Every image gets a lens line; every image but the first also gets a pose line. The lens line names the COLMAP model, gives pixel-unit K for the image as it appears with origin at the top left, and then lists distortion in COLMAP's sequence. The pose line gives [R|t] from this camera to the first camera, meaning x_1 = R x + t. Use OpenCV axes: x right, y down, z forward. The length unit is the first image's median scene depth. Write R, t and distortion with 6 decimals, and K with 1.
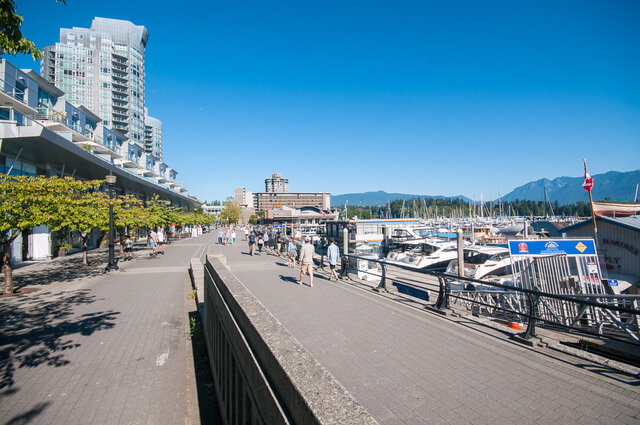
lens RADIAL K [[279.9, 0, 323.3], [0, 279.9, 215.0], [0, 0, 1]] dist [0.000310, -0.016003]
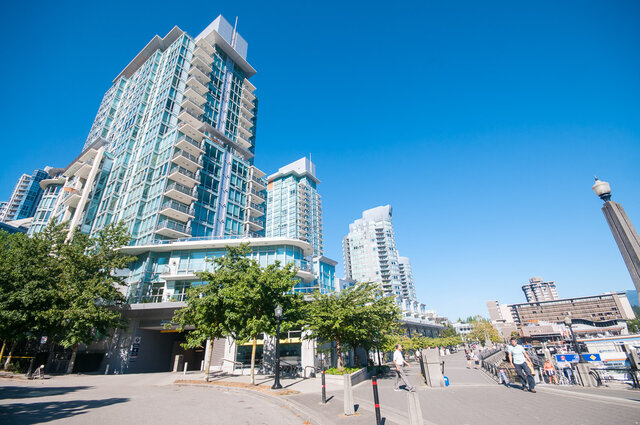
lens RADIAL K [[279.9, 0, 323.3], [0, 279.9, 215.0], [0, 0, 1]] dist [0.000310, -0.016003]
pose [[0.667492, -0.317728, -0.673426, 0.135492], [0.031668, 0.915688, -0.400640, -0.011354], [0.743943, 0.246098, 0.621276, -0.220344]]
